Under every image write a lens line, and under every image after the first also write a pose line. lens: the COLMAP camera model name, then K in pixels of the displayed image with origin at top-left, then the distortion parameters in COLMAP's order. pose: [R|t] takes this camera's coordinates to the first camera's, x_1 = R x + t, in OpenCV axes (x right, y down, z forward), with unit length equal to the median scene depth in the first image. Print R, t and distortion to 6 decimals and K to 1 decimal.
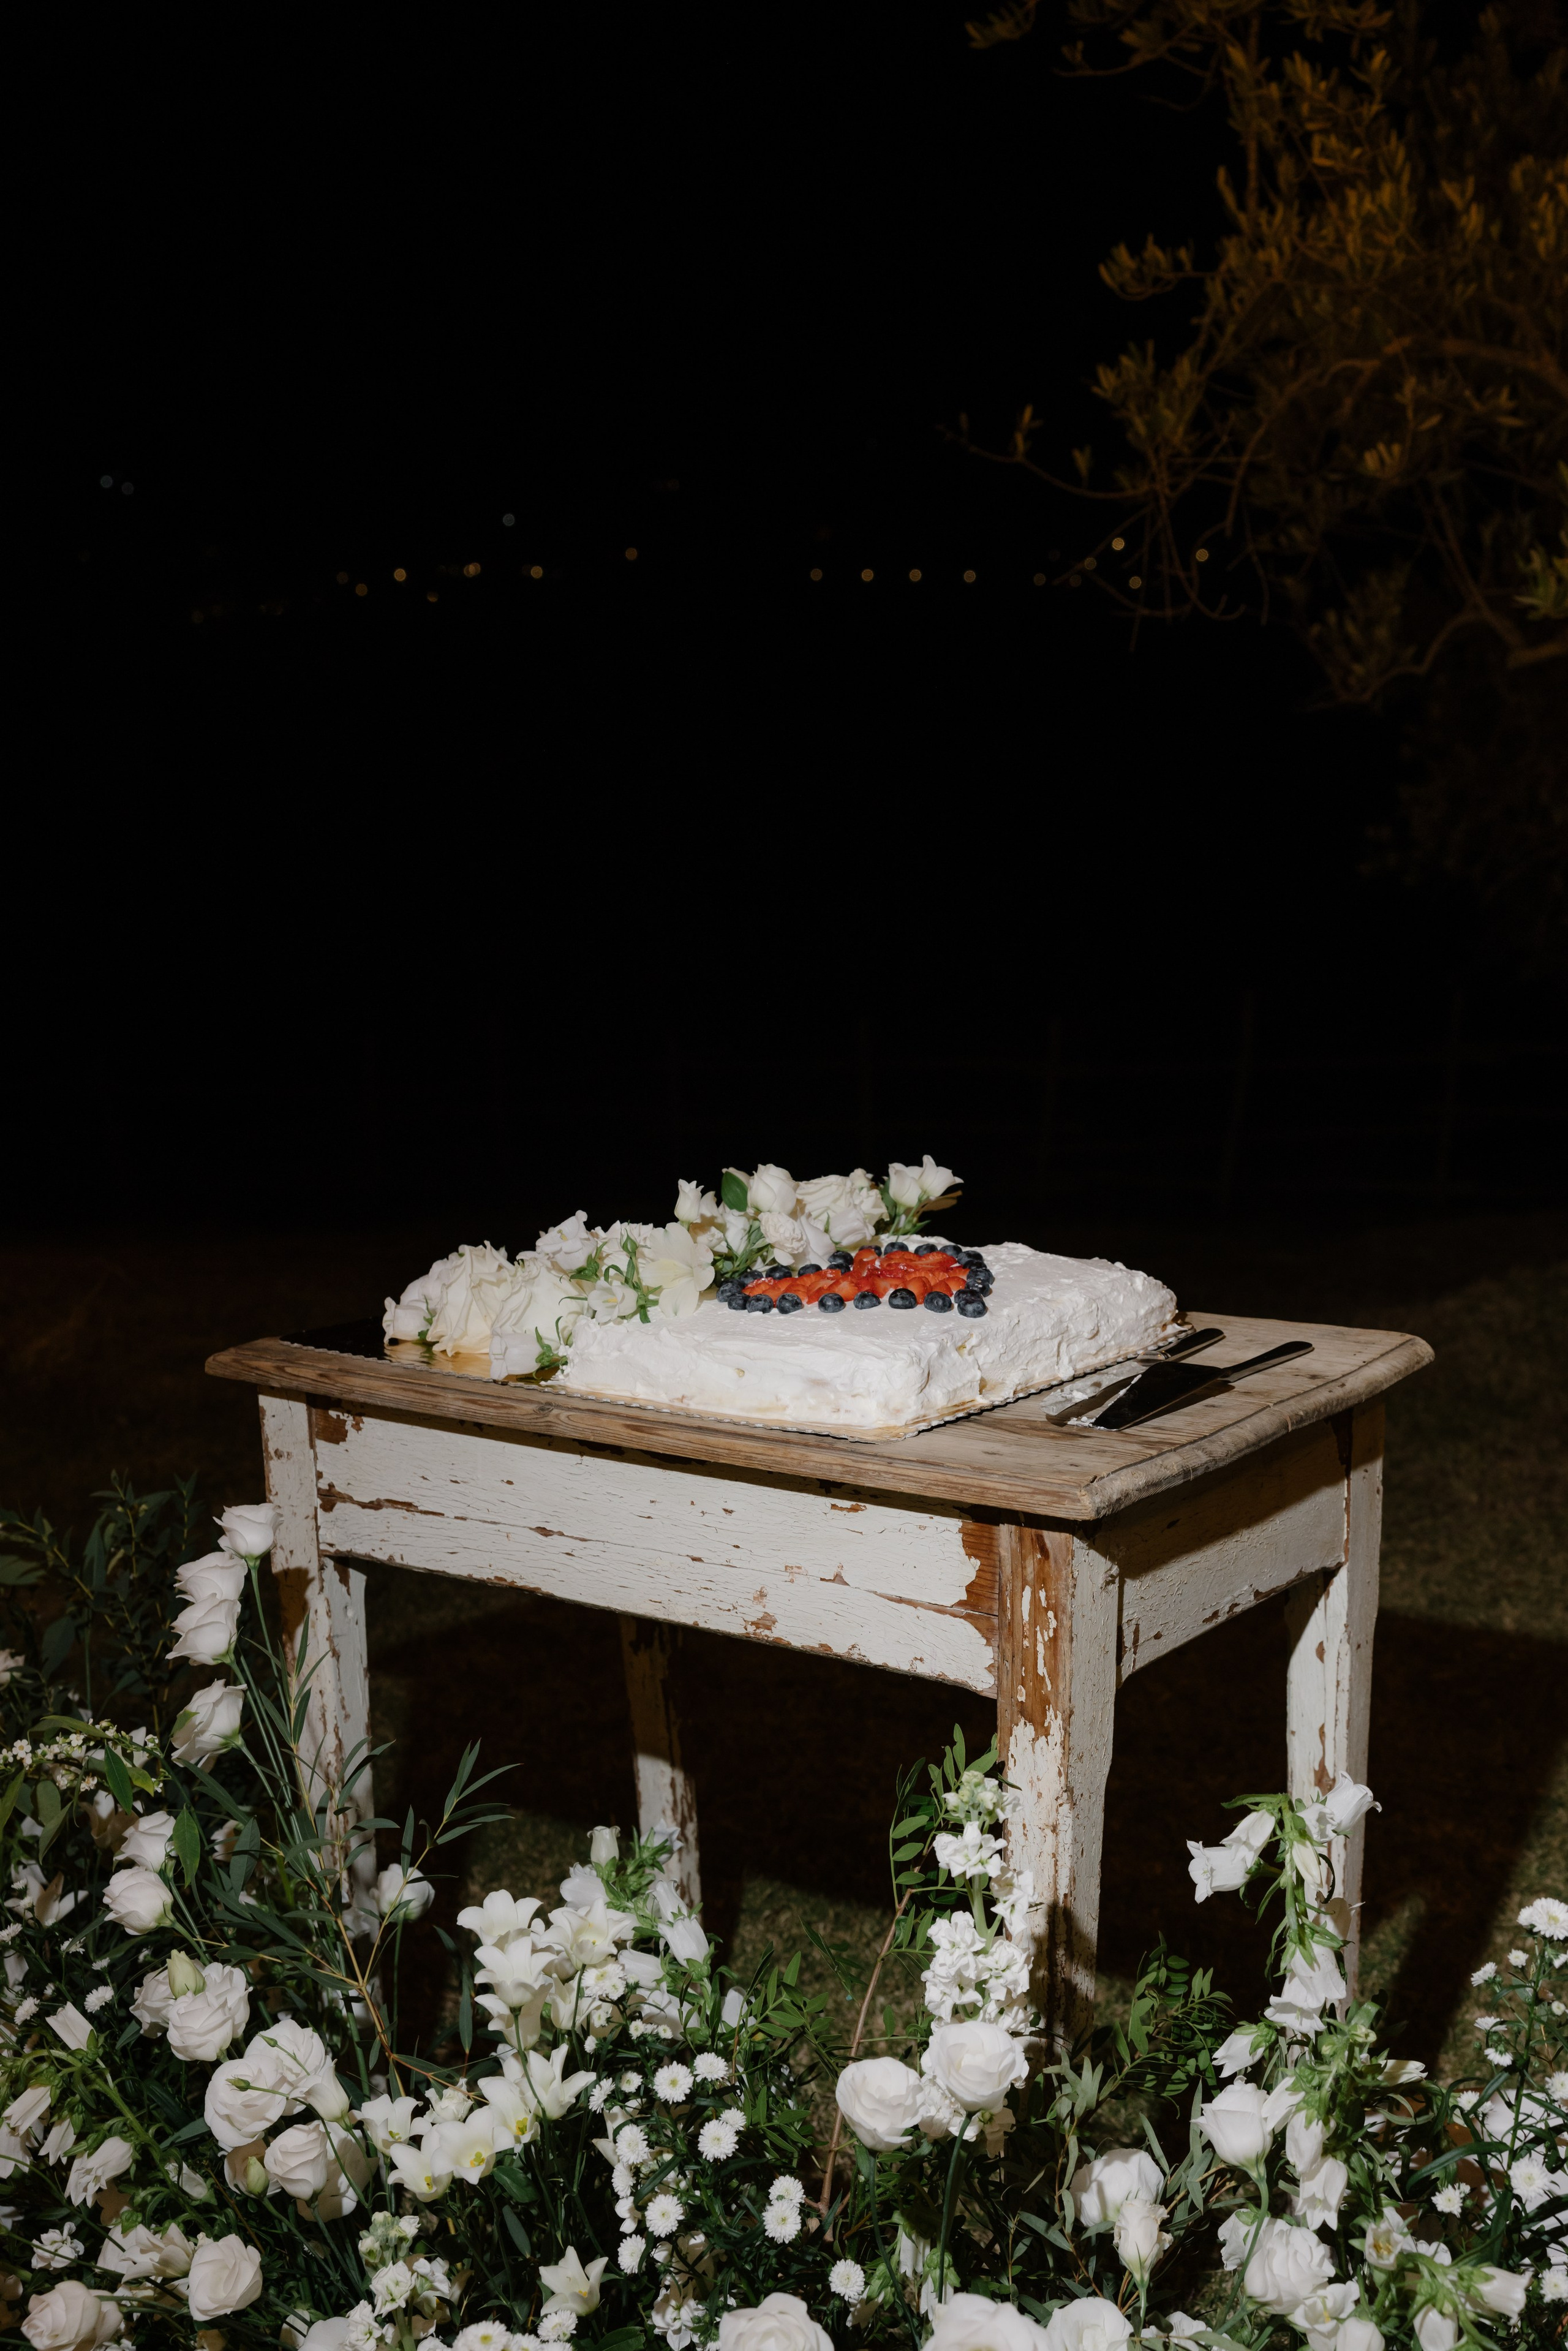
lens RADIAL K [[2761.4, 0, 796.7], [0, 2761.4, 1181.4], [0, 0, 1]] dist [0.017774, 0.008075]
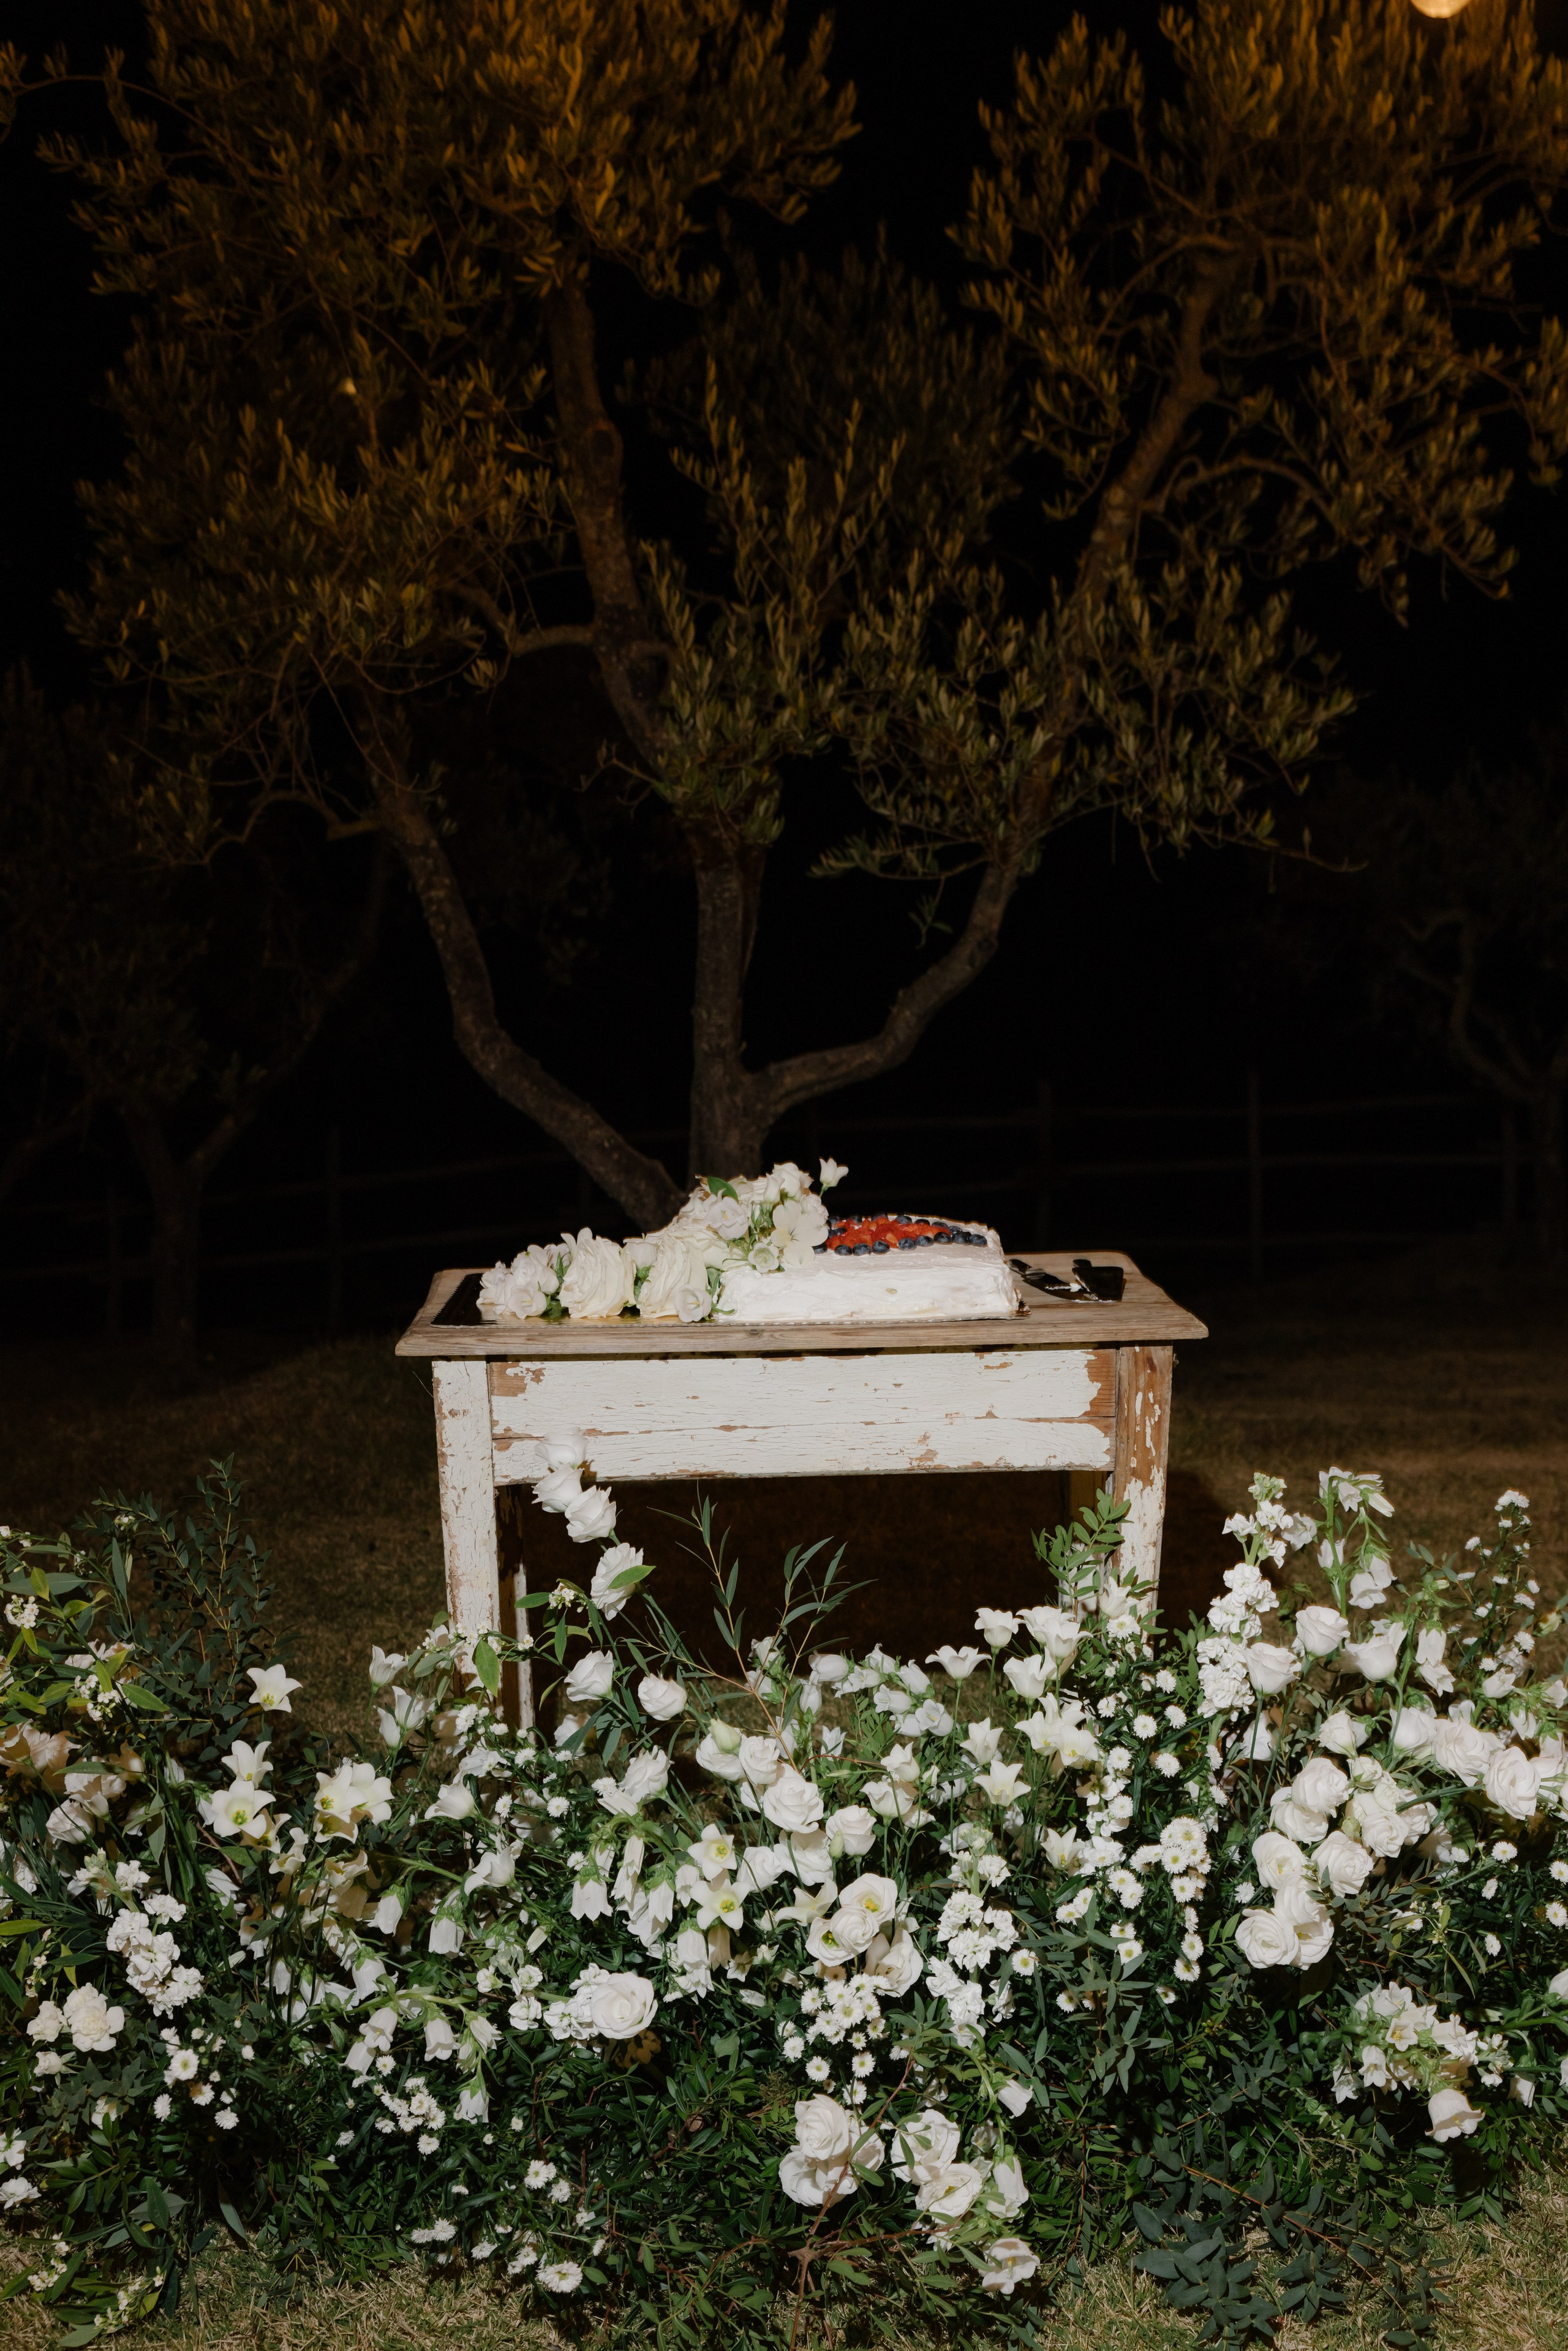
lens RADIAL K [[2787.5, 0, 775.4], [0, 2787.5, 1224.5], [0, 0, 1]] dist [0.018380, -0.012908]
pose [[0.768595, -0.058512, 0.637054, -0.994994], [0.091868, 0.995582, -0.019395, 0.056413], [-0.633105, 0.073432, 0.770575, -0.104601]]
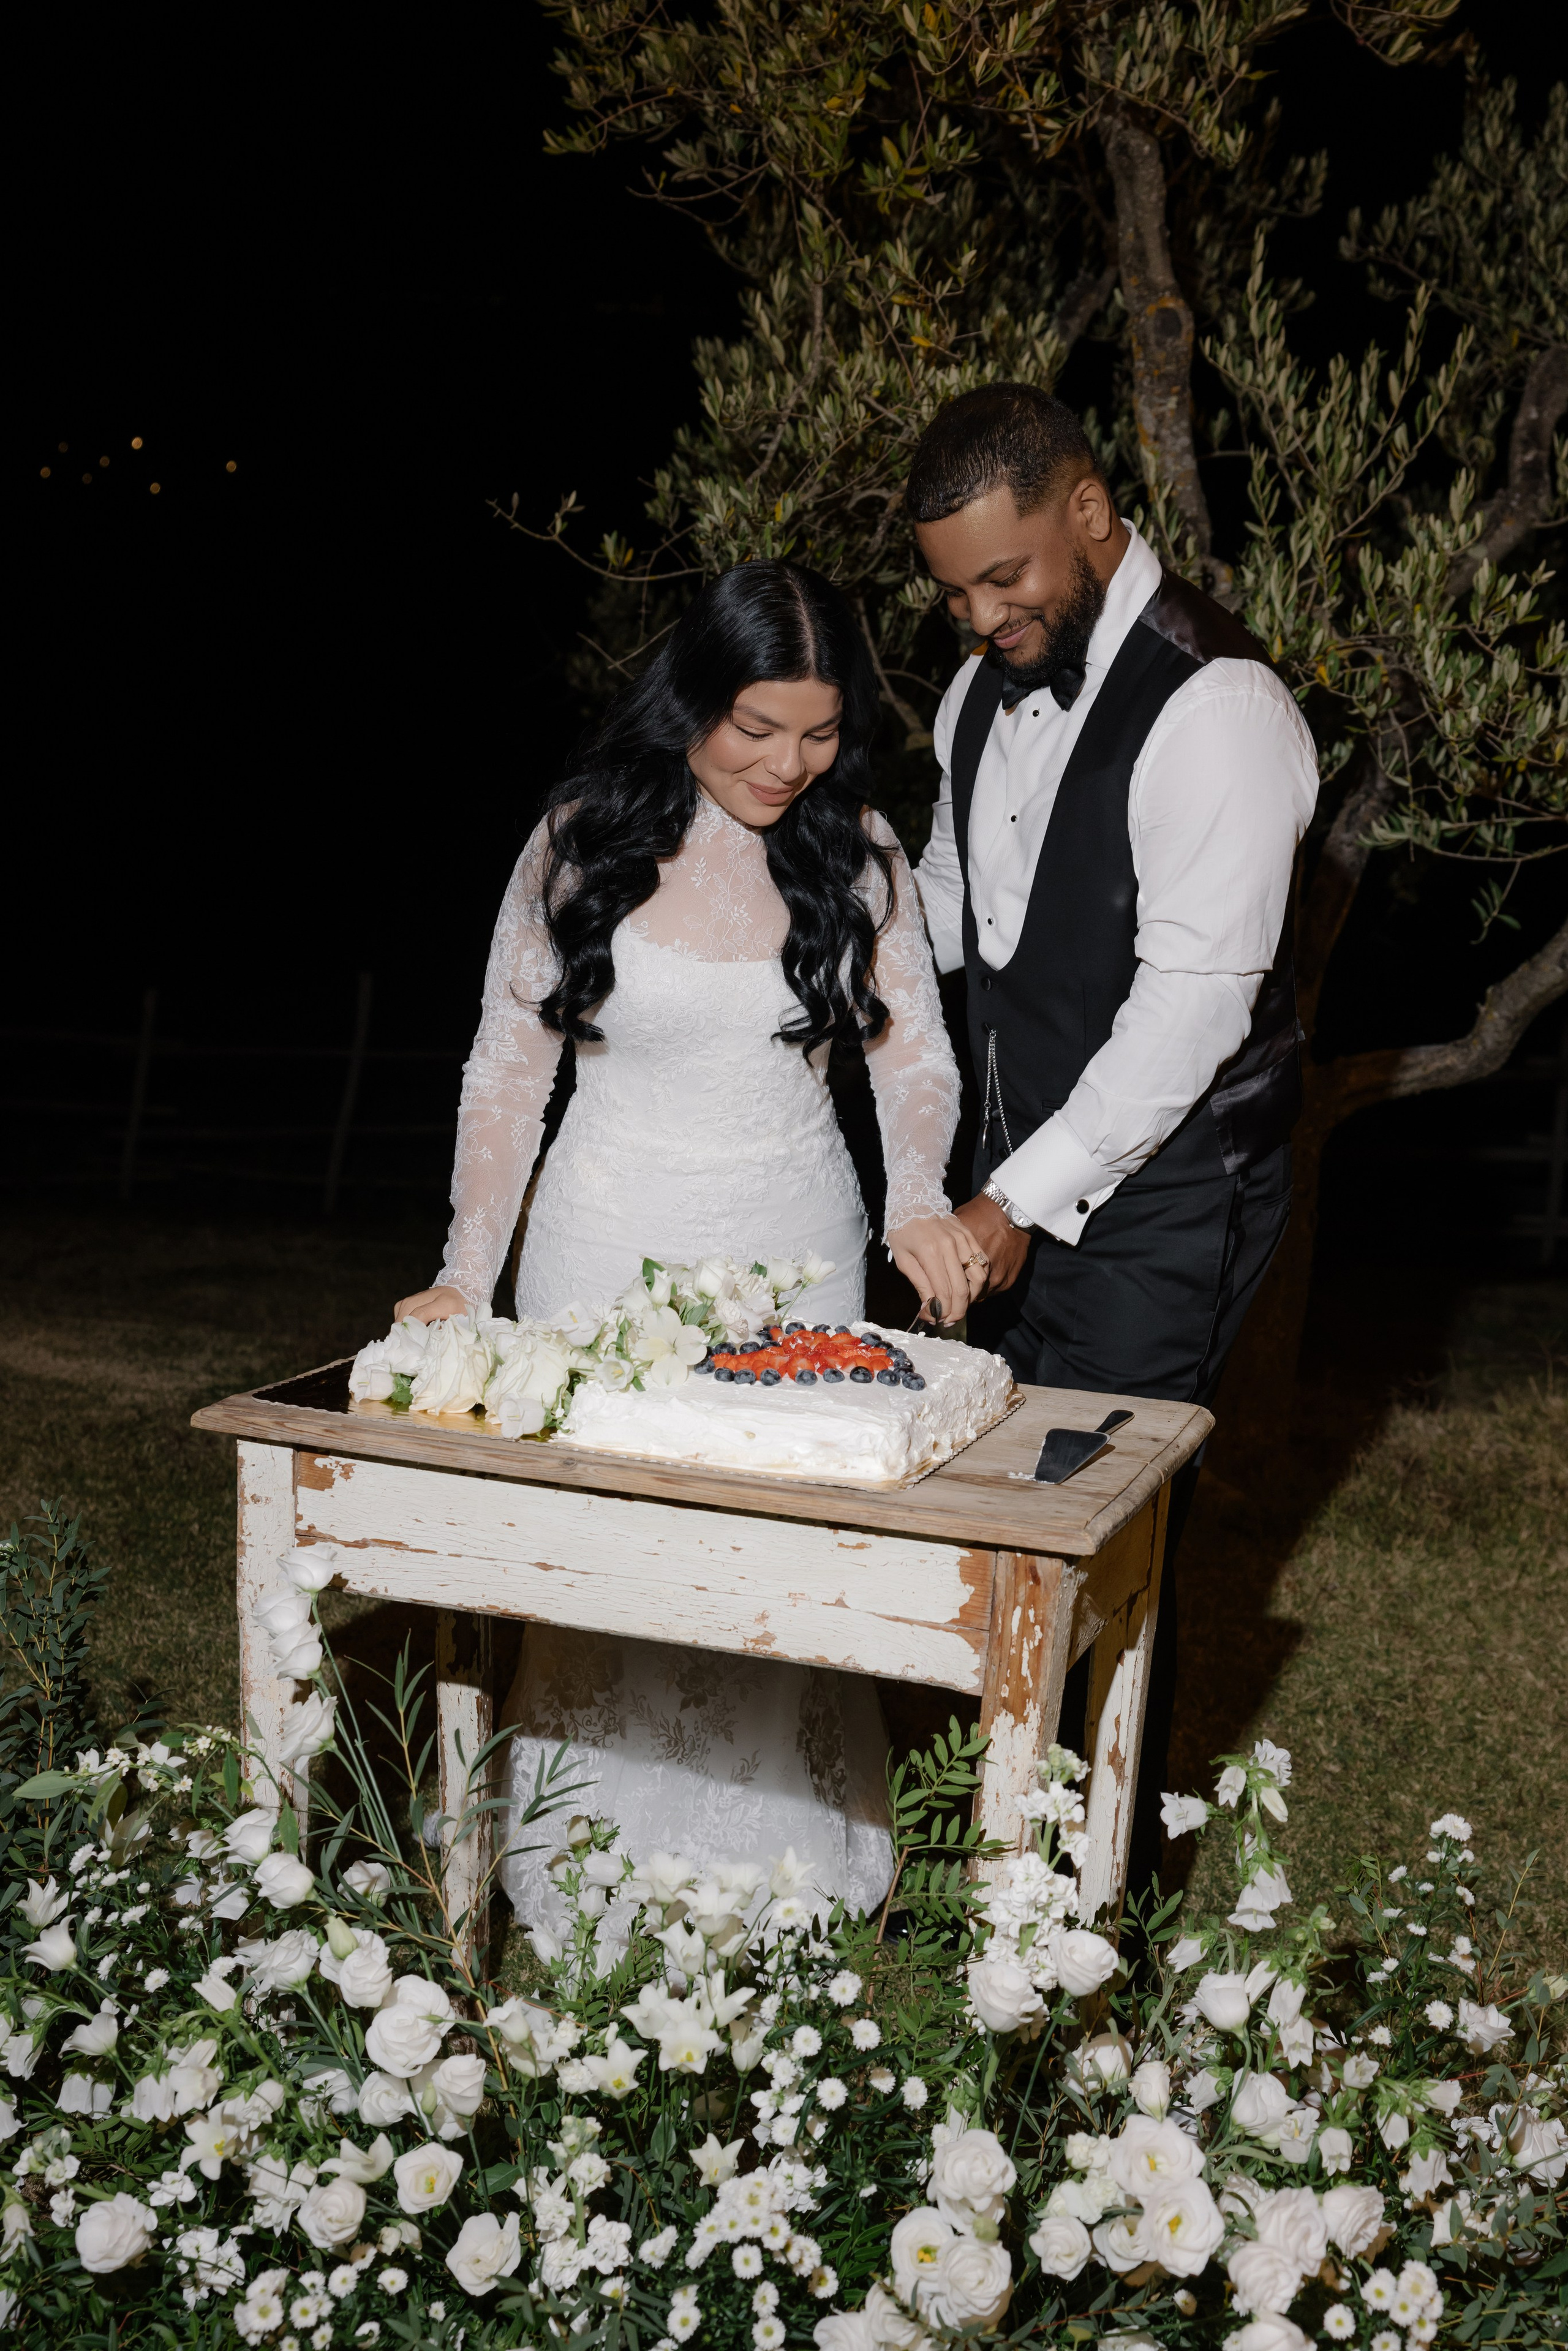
lens RADIAL K [[3053.6, 0, 814.7], [0, 3053.6, 1182.6], [0, 0, 1]] dist [-0.007083, 0.047083]
pose [[0.942359, 0.033705, 0.332901, -0.437312], [-0.035239, 0.999378, -0.001430, -0.040236], [-0.332742, -0.010383, 0.942961, -0.272695]]
